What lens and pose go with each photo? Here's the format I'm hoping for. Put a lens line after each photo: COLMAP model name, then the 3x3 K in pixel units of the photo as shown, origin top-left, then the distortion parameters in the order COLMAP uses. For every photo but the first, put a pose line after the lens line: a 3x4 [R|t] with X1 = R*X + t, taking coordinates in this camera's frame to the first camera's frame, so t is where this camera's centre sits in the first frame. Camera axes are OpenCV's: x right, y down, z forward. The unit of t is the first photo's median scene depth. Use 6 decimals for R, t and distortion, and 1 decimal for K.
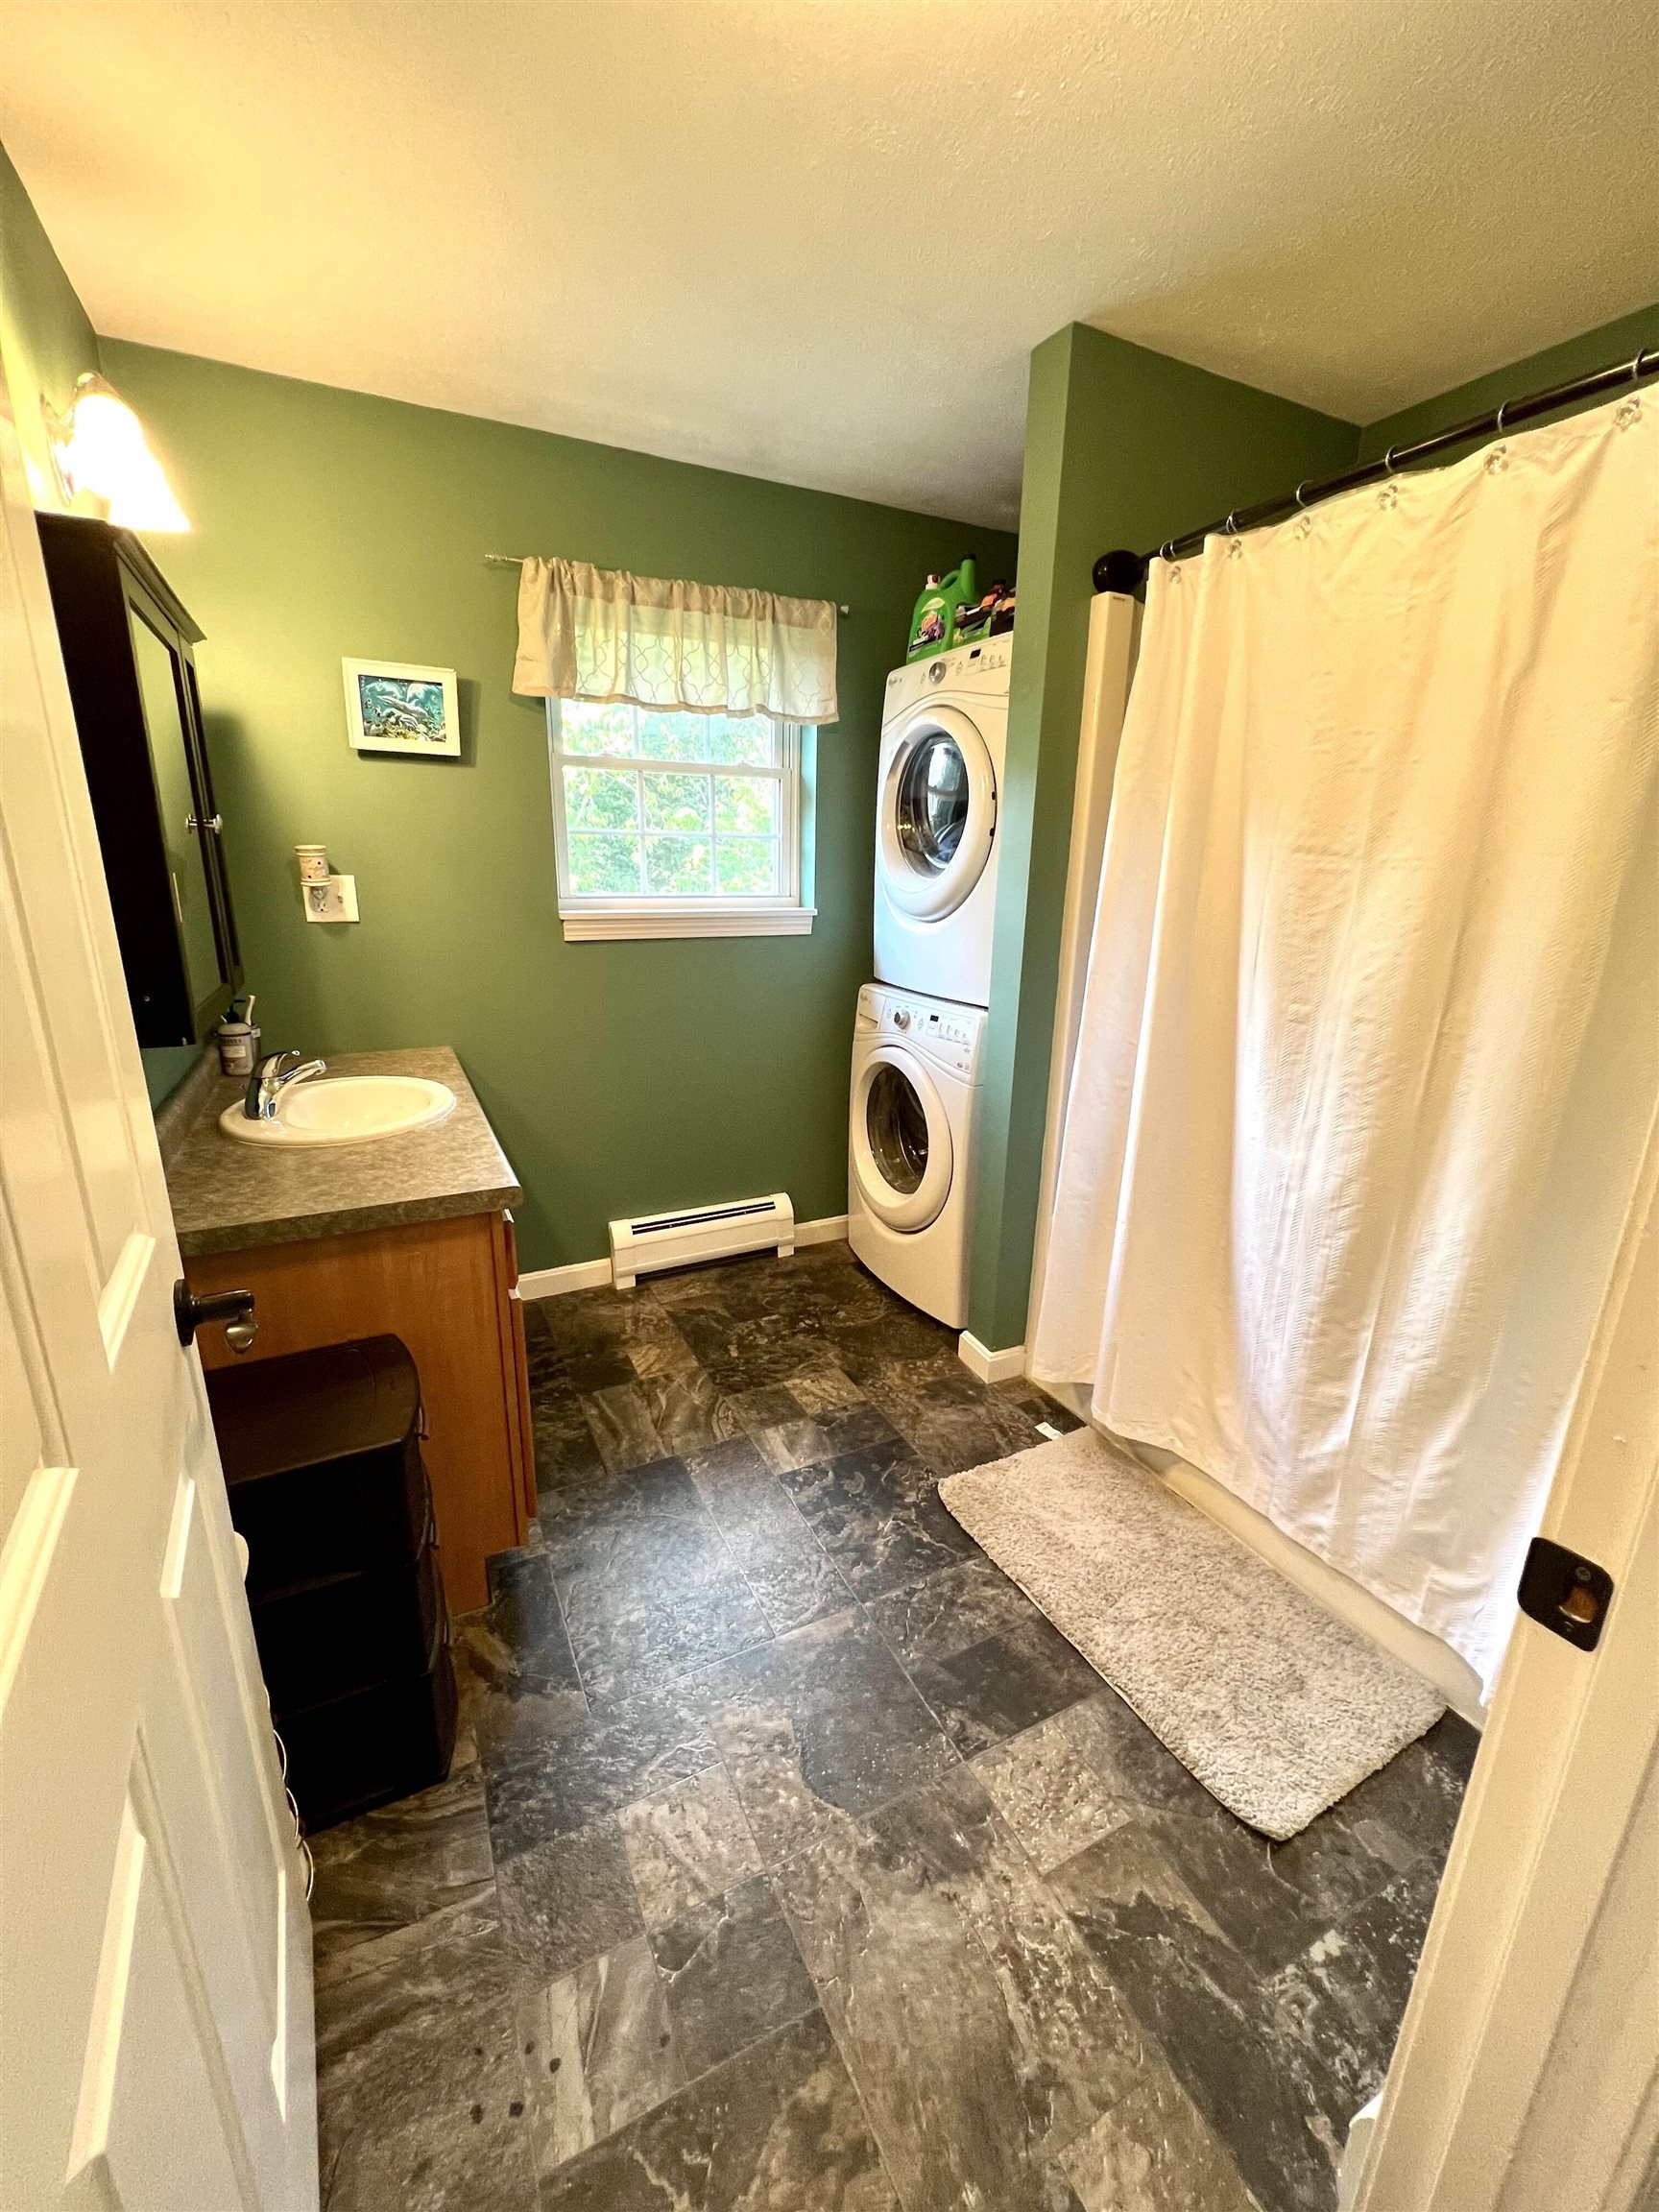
lens RADIAL K [[882.8, 0, 818.9], [0, 882.8, 1104.5], [0, 0, 1]] dist [0.002839, 0.000709]
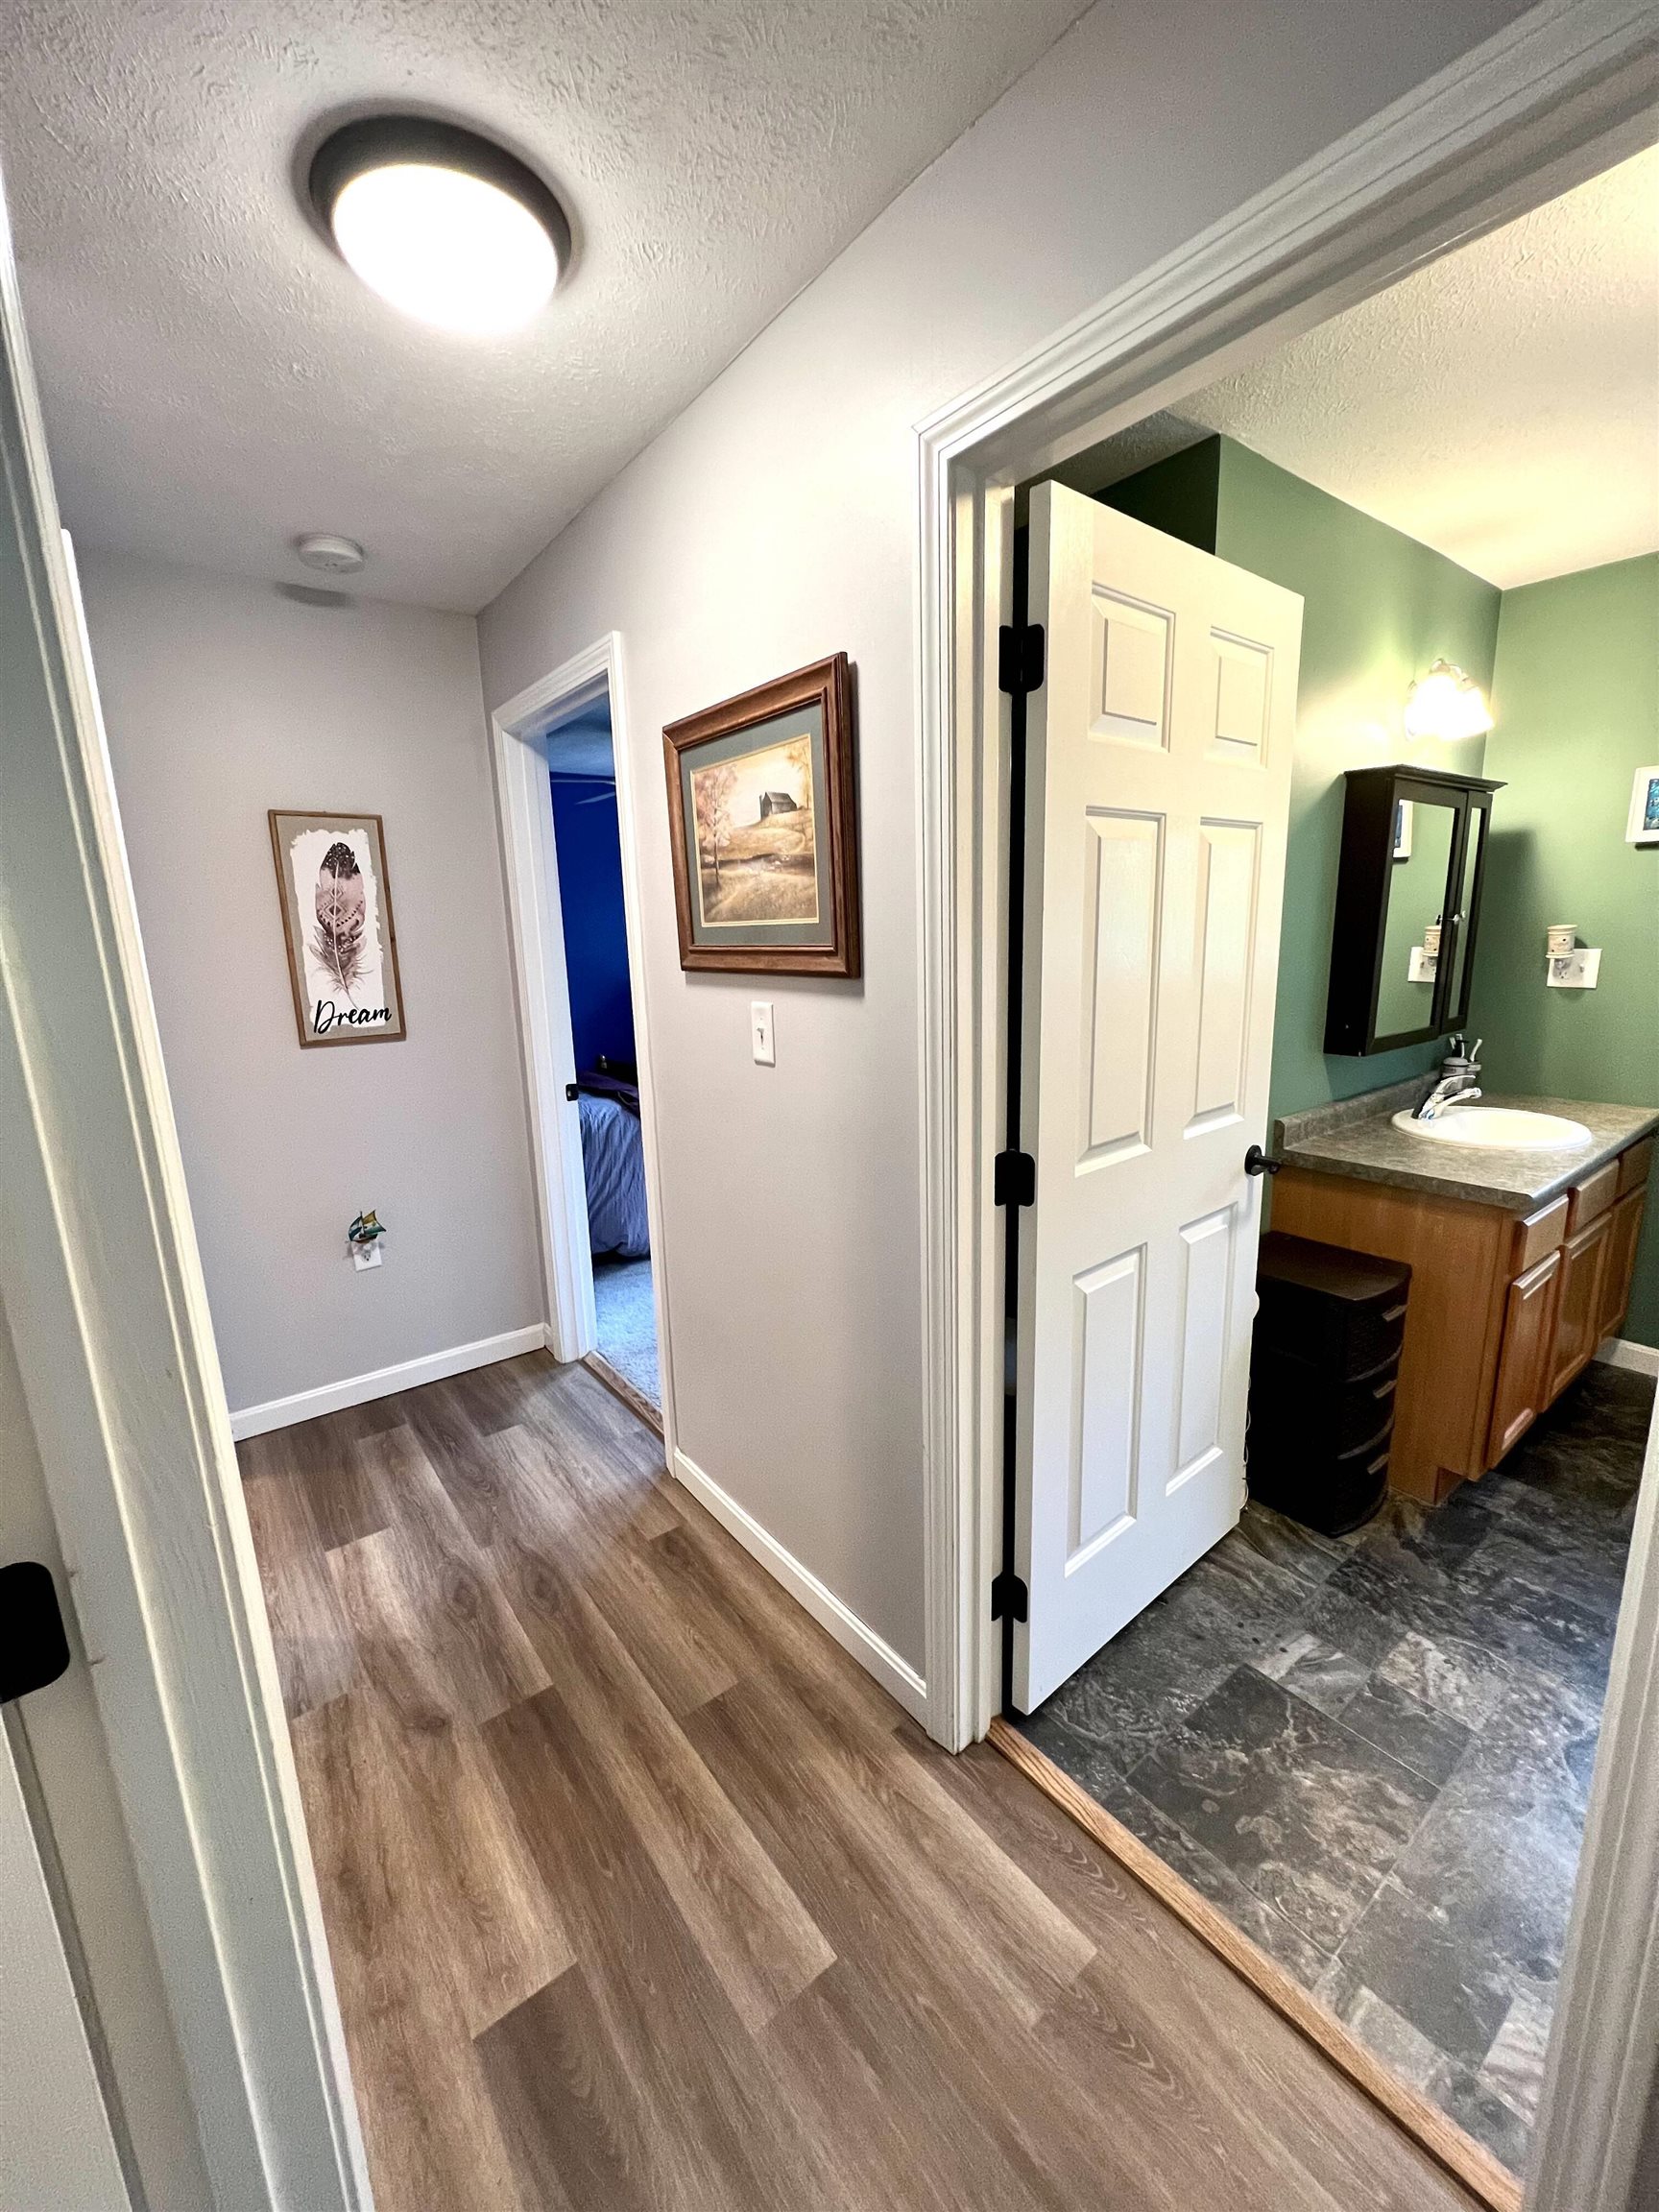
lens RADIAL K [[882.8, 0, 823.4], [0, 882.8, 1093.1], [0, 0, 1]] dist [0.002839, 0.000709]
pose [[0.180317, 0.164702, -0.969721, 0.832398], [-0.232148, 0.965155, 0.120760, 0.038791], [0.955821, 0.203344, 0.212269, -0.348878]]
